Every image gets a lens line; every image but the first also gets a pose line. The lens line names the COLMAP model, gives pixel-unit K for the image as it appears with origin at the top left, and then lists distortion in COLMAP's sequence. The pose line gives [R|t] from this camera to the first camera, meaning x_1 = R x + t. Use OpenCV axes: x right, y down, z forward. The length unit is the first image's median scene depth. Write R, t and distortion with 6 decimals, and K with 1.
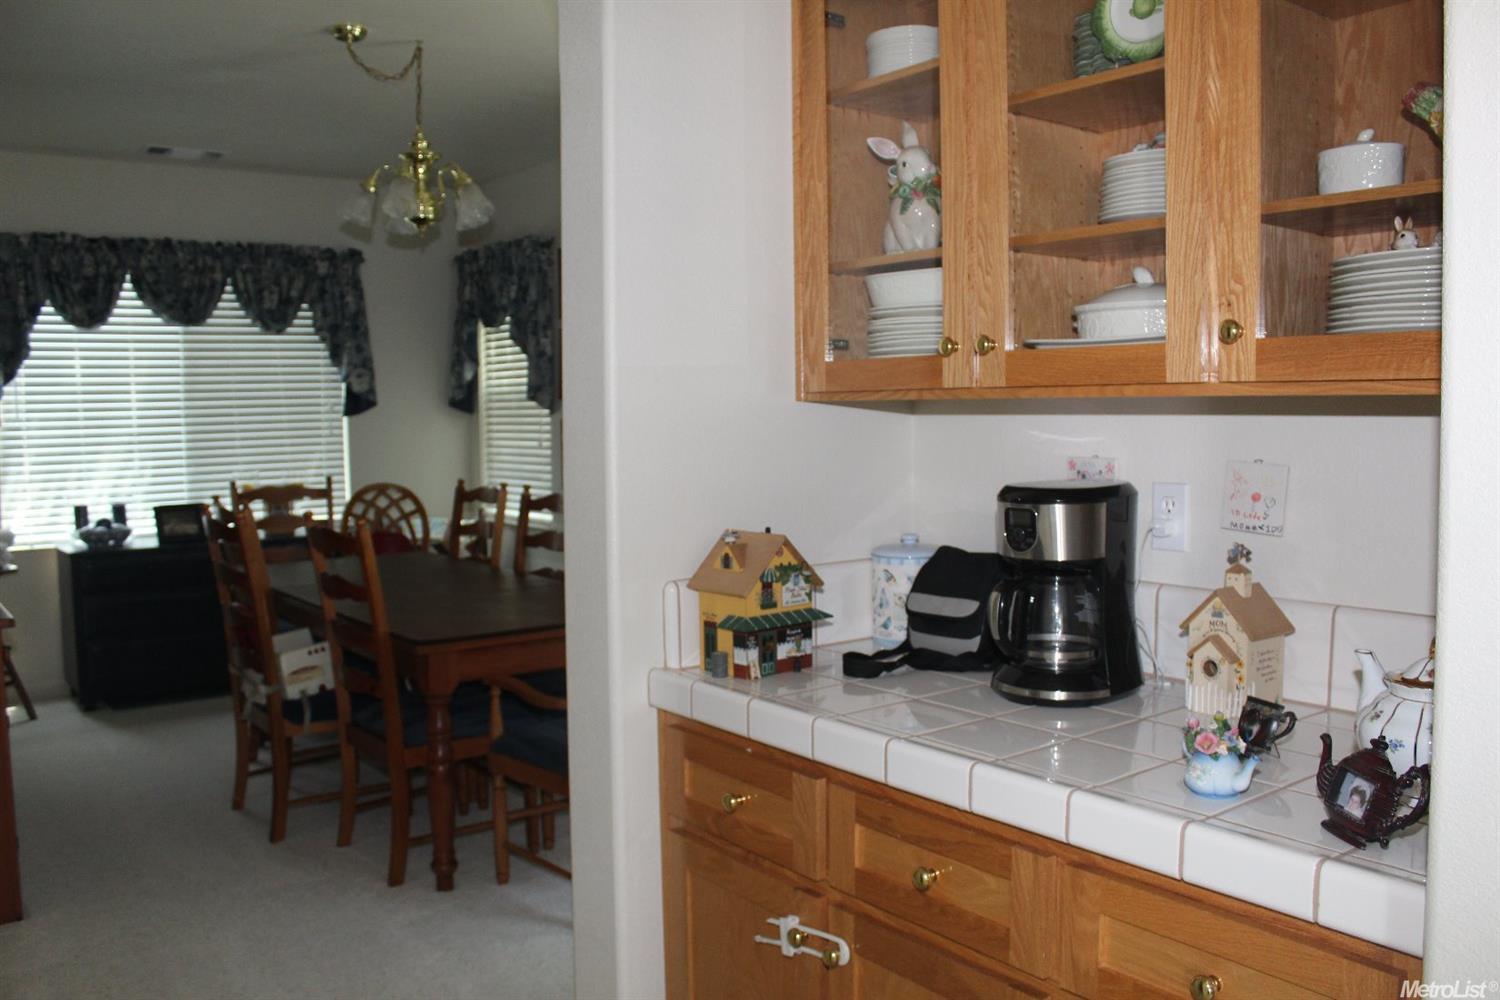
lens RADIAL K [[1249.3, 0, 761.0], [0, 1249.3, 500.3], [0, 0, 1]] dist [-0.166741, 0.148868]
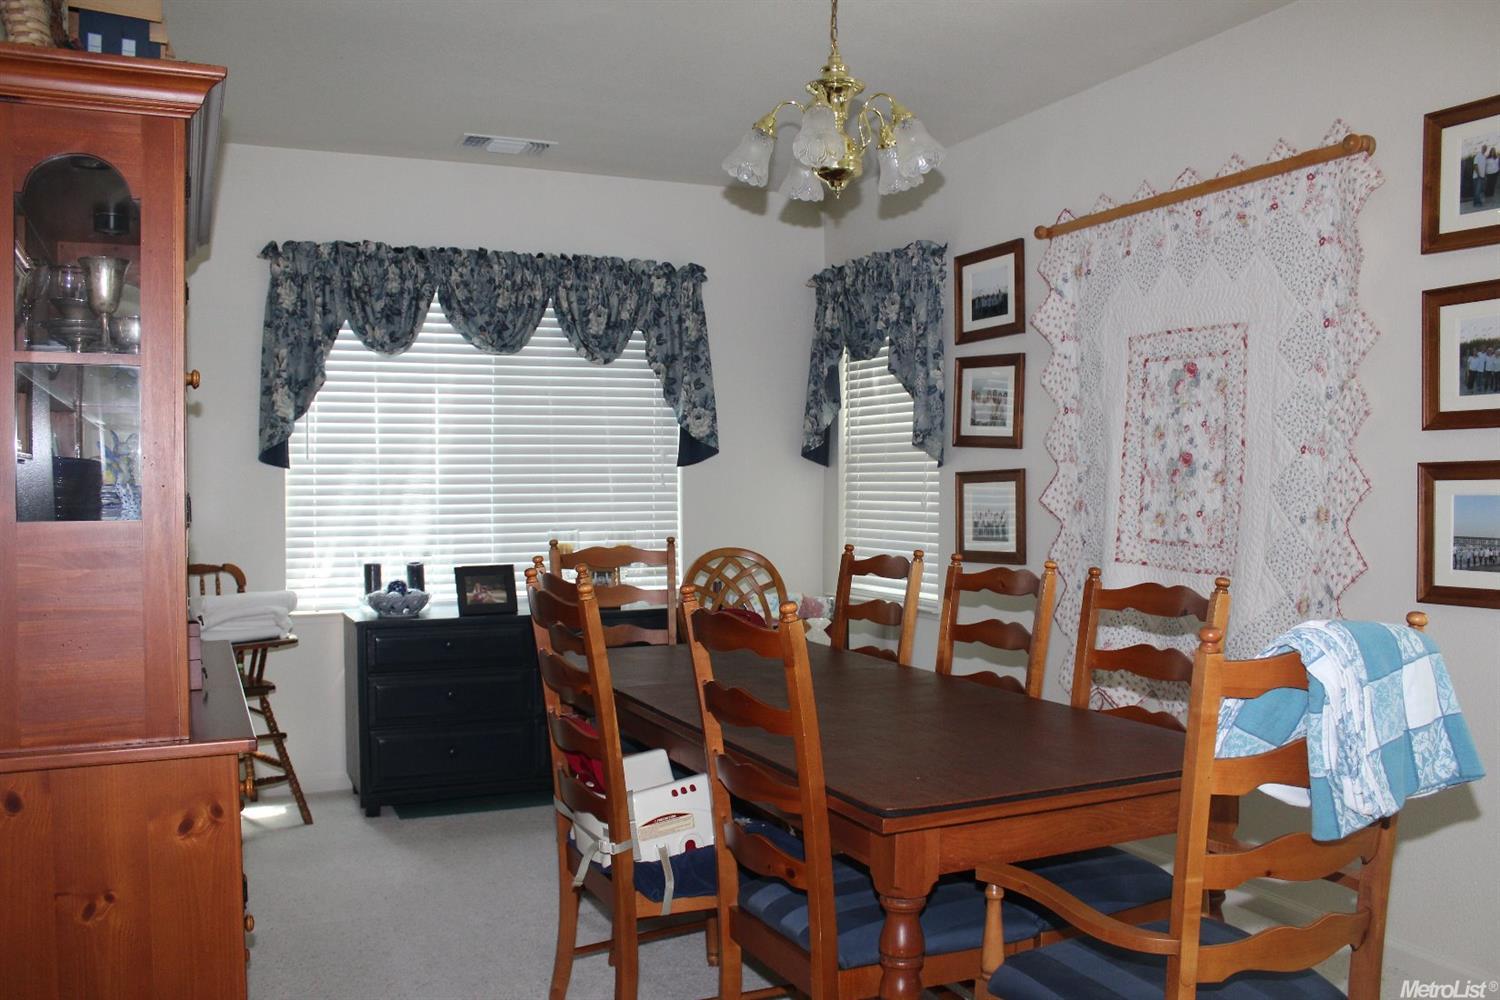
lens RADIAL K [[1249.3, 0, 761.0], [0, 1249.3, 500.3], [0, 0, 1]] dist [-0.166741, 0.148868]
pose [[0.976369, 0.015420, -0.215557, -0.114159], [-0.027706, 0.998152, -0.054088, -0.001510], [0.214325, 0.058782, 0.974992, 0.213008]]
